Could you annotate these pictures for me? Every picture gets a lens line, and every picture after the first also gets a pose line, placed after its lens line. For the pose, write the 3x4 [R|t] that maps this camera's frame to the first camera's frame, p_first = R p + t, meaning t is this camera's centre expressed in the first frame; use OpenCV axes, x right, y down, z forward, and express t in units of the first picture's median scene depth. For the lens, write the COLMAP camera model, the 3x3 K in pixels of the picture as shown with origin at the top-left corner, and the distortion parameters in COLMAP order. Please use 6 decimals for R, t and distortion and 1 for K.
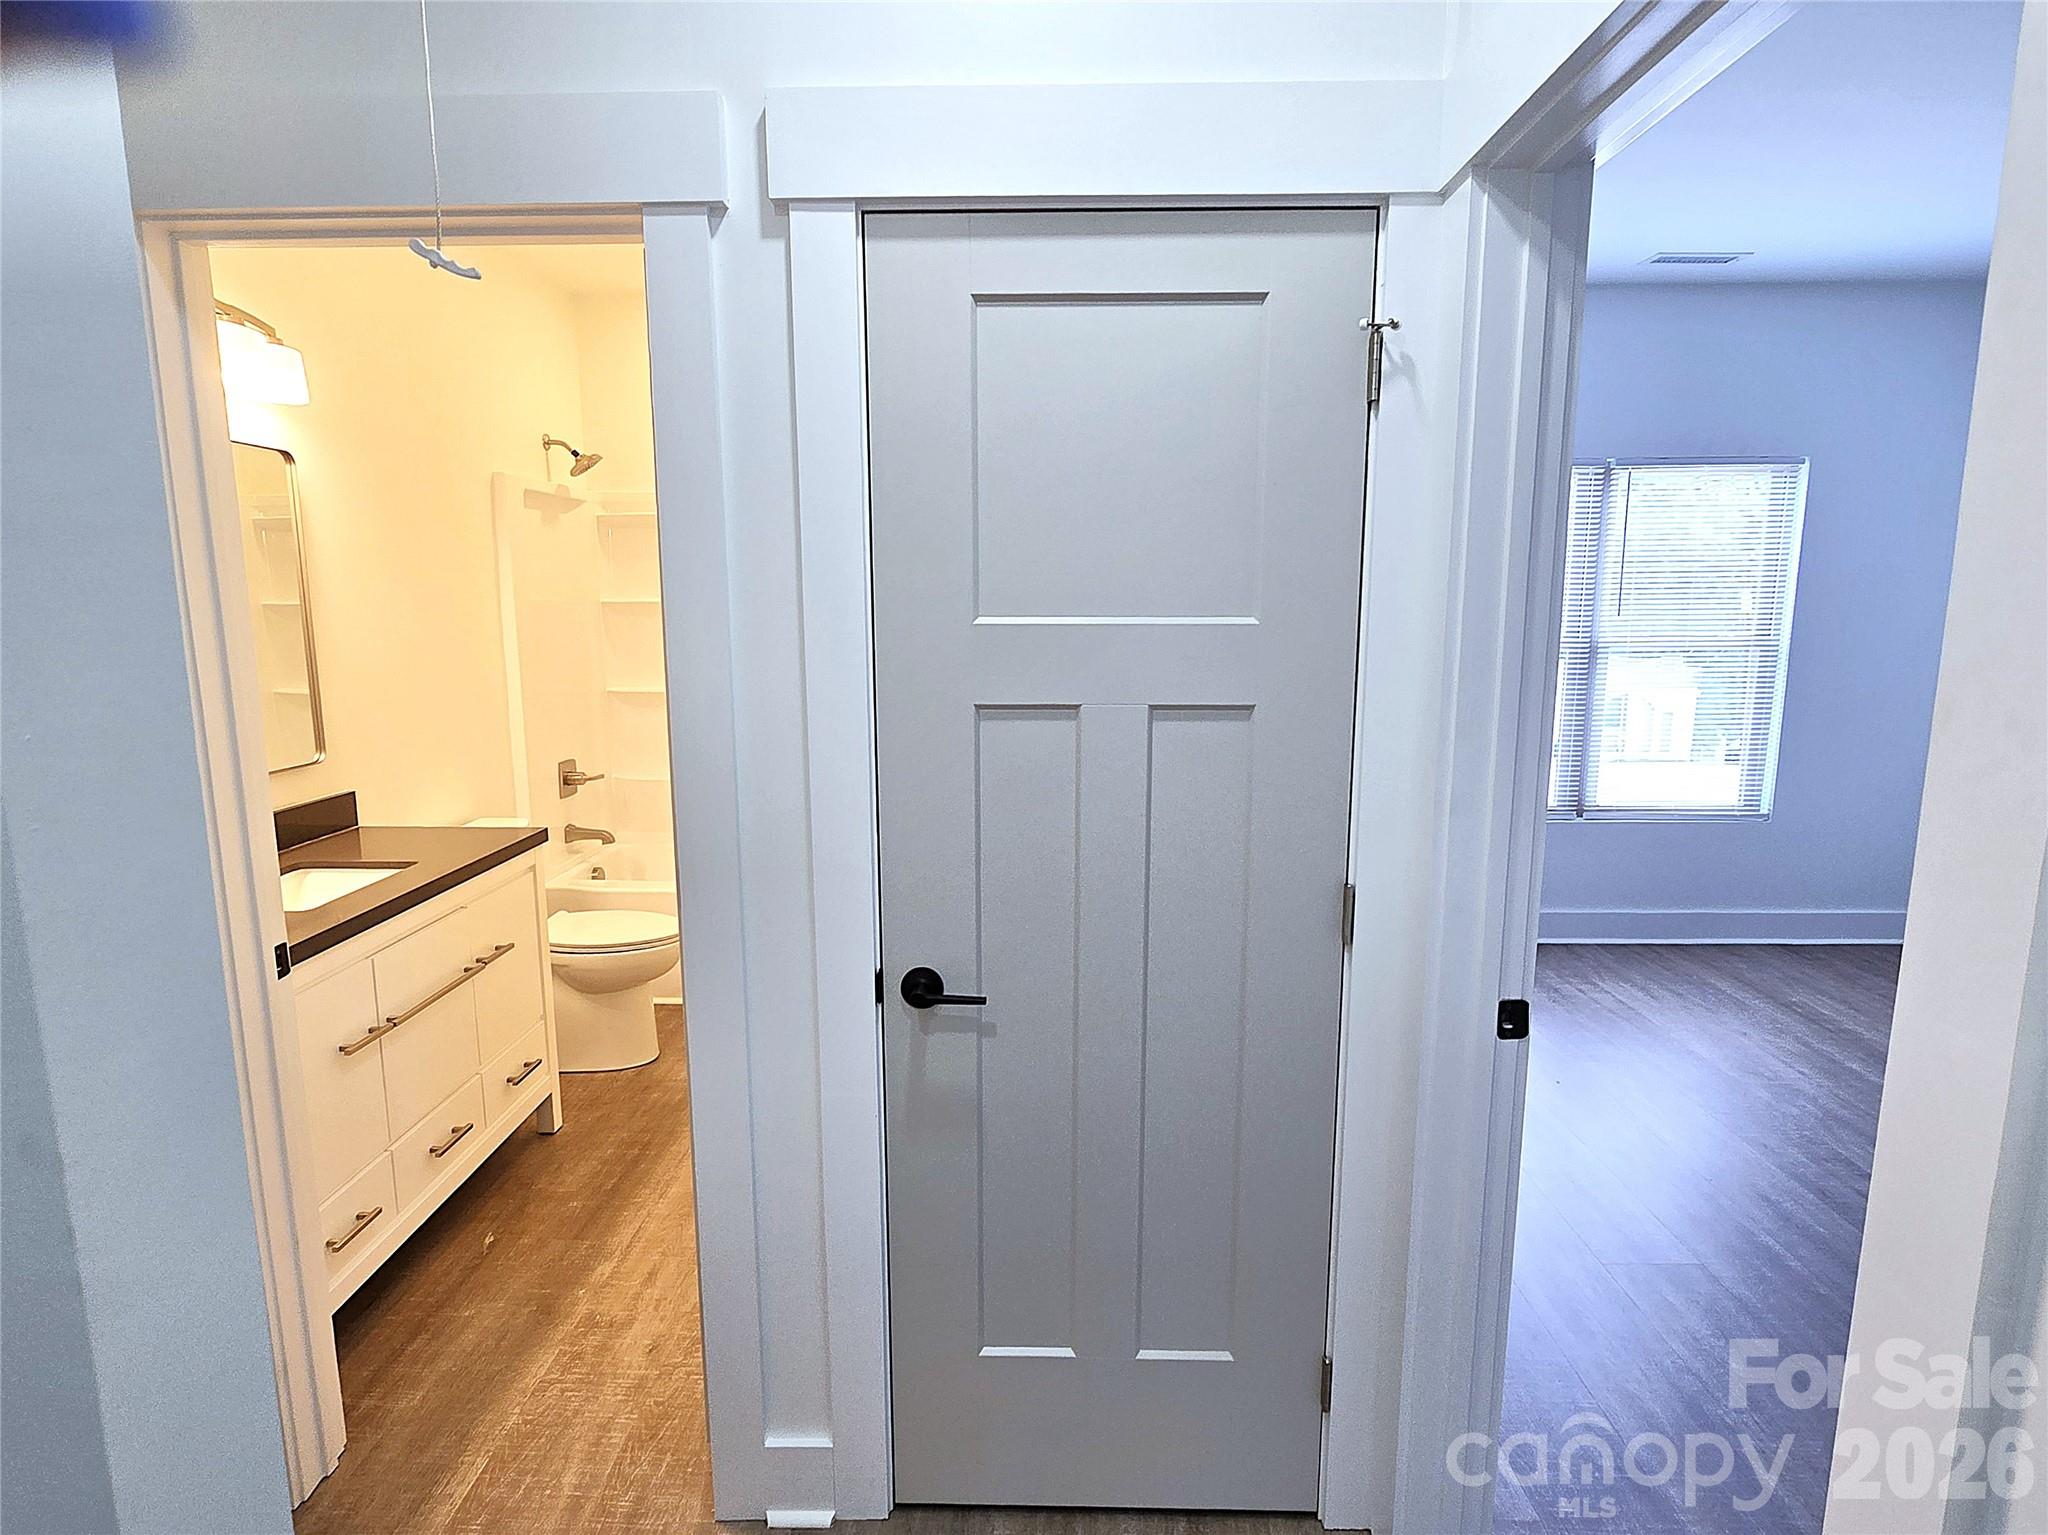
lens RADIAL K [[1076.2, 0, 1015.9], [0, 1076.2, 784.7], [0, 0, 1]] dist [-0.004274, -0.001080]
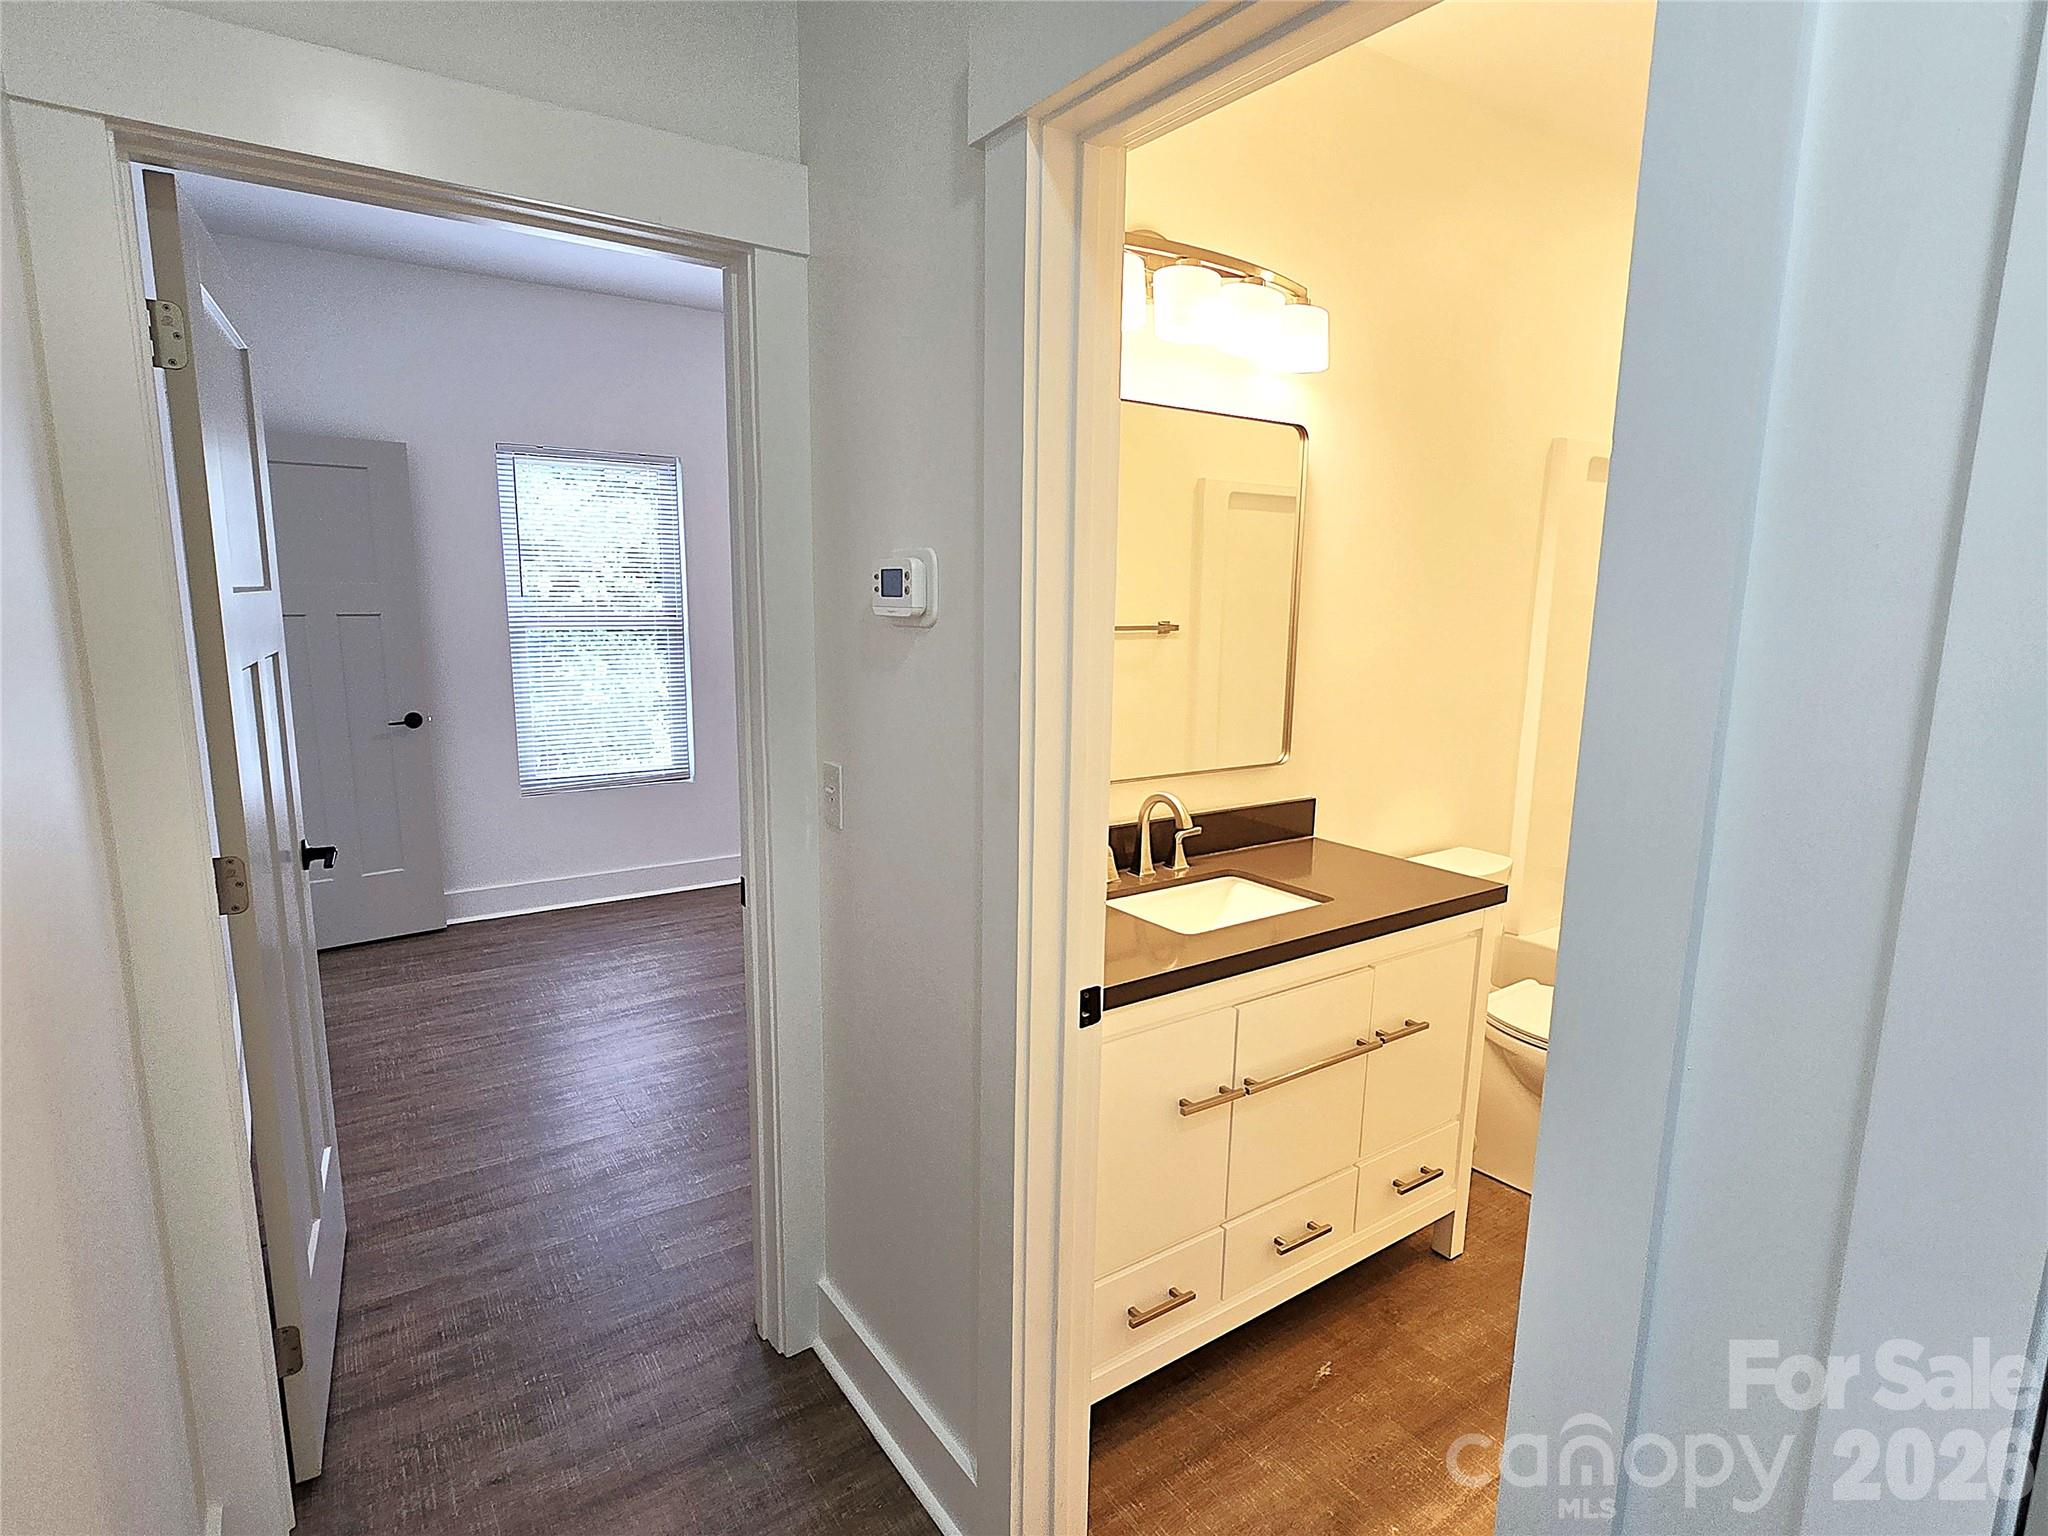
lens RADIAL K [[1076.2, 0, 1015.9], [0, 1076.2, 785.2], [0, 0, 1]] dist [-0.004274, -0.001080]
pose [[0.587248, 0.152829, -0.794848, -0.041689], [-0.151731, 0.985390, 0.077364, -0.039179], [0.795058, 0.075171, 0.601857, 0.258790]]
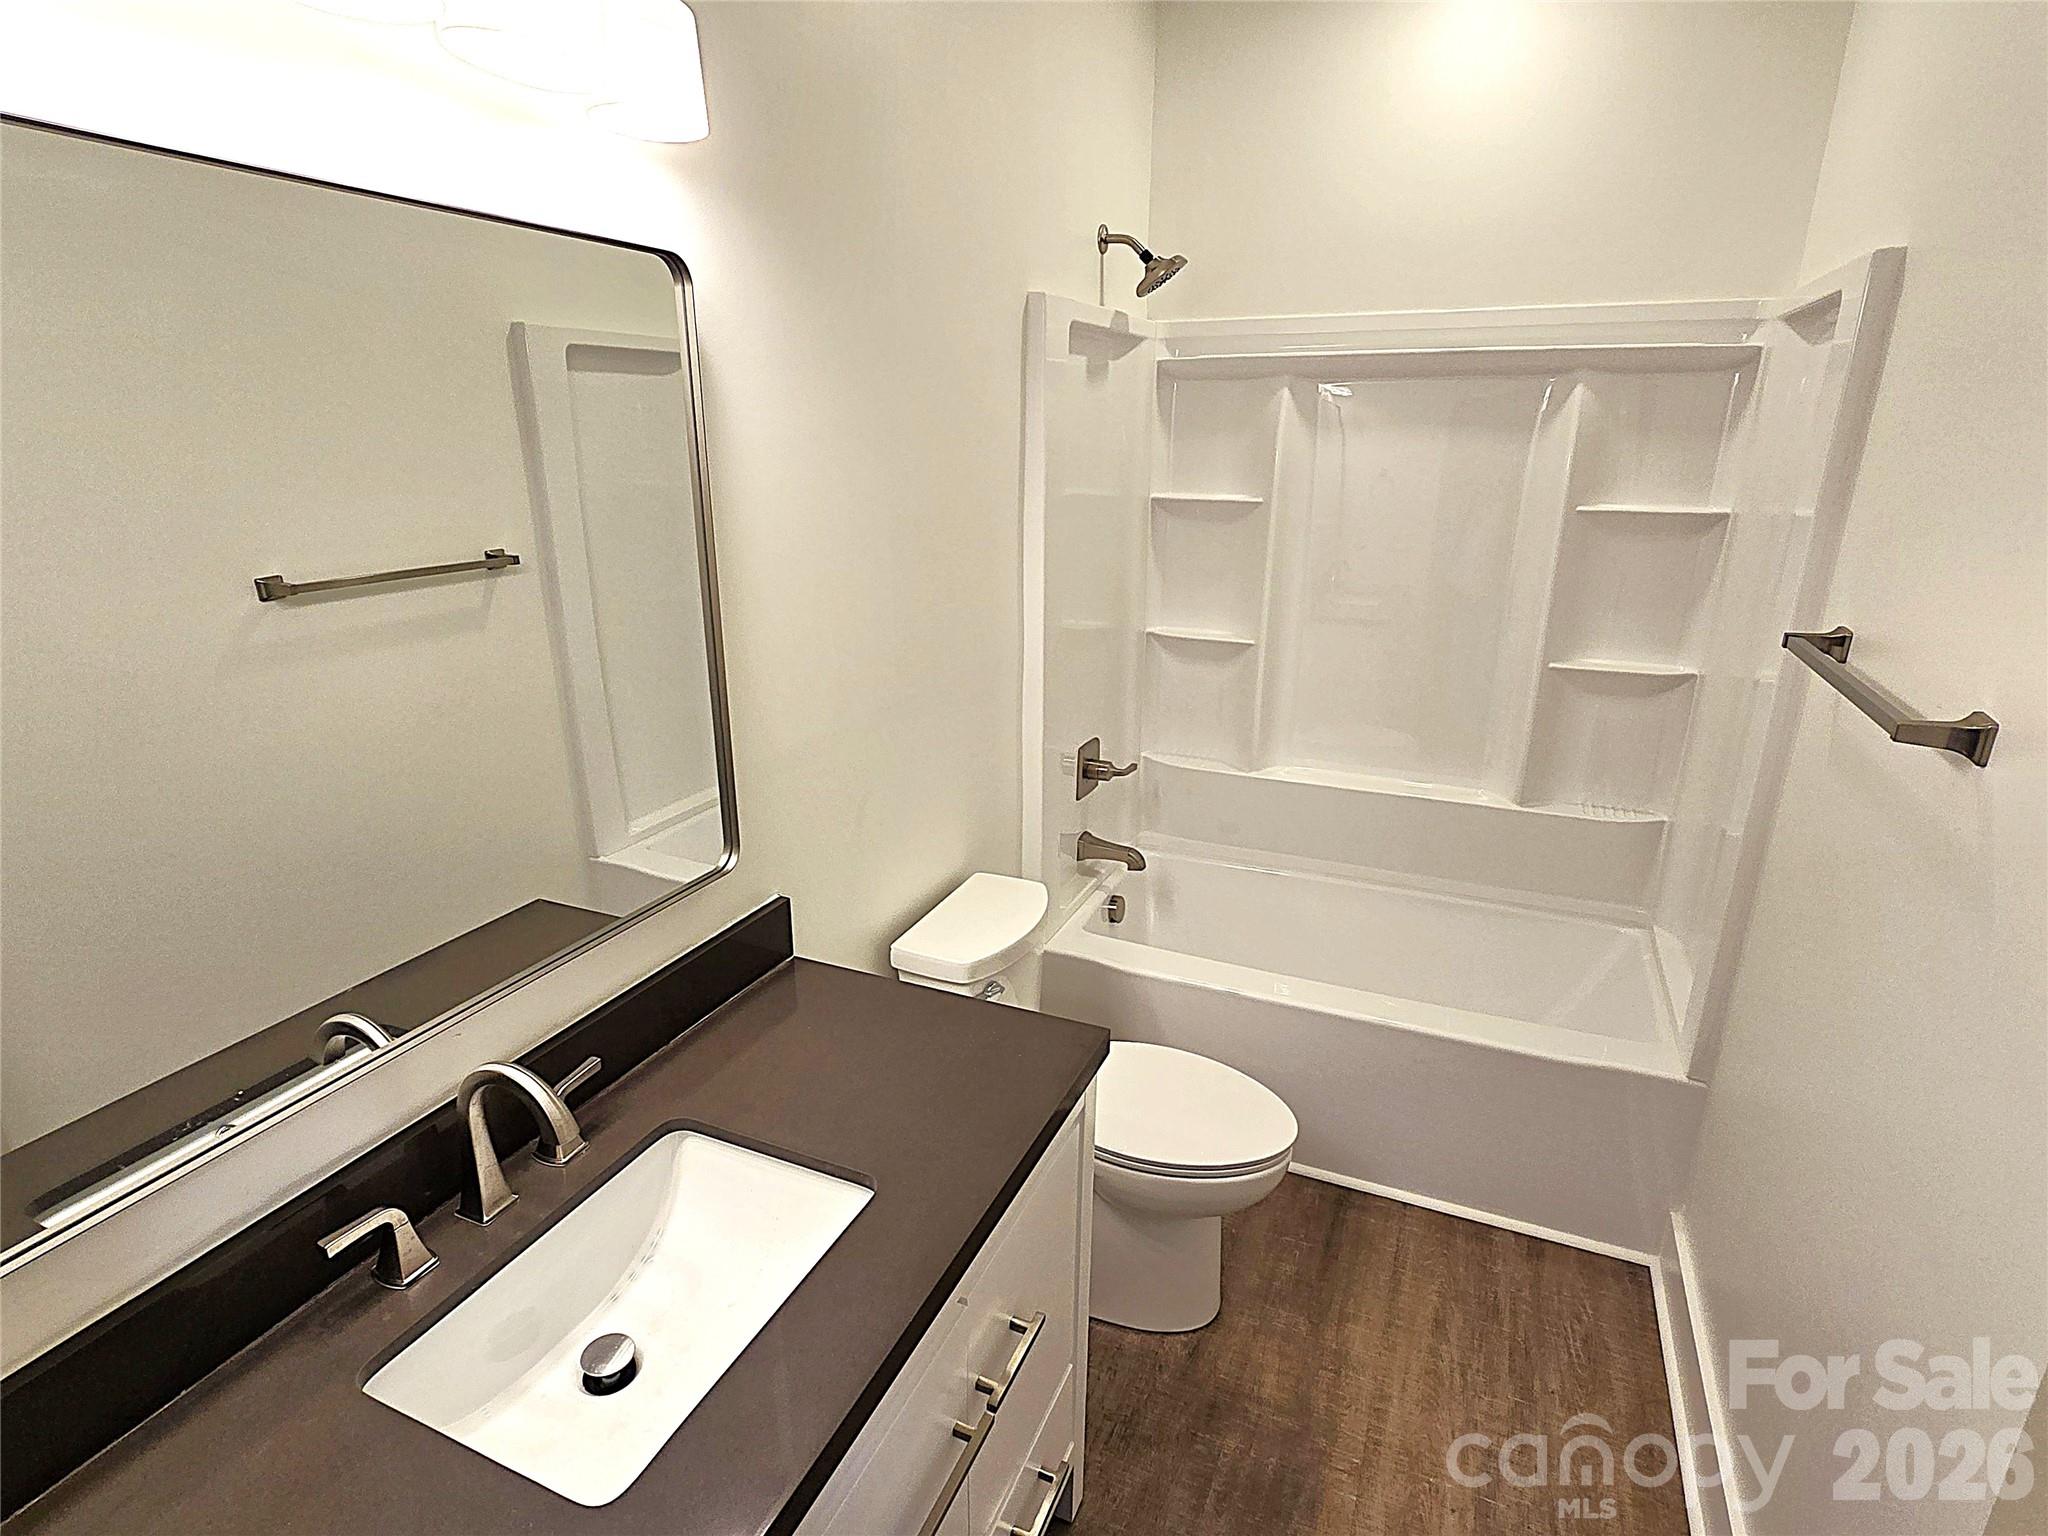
lens RADIAL K [[1107.1, 0, 1032.9], [0, 1107.1, 824.9], [0, 0, 1]] dist [-0.002515, 0.000135]
pose [[0.922076, 0.129955, -0.364538, -0.308280], [-0.068549, 0.981885, 0.176645, -0.151846], [0.380890, -0.137892, 0.914280, 0.554531]]
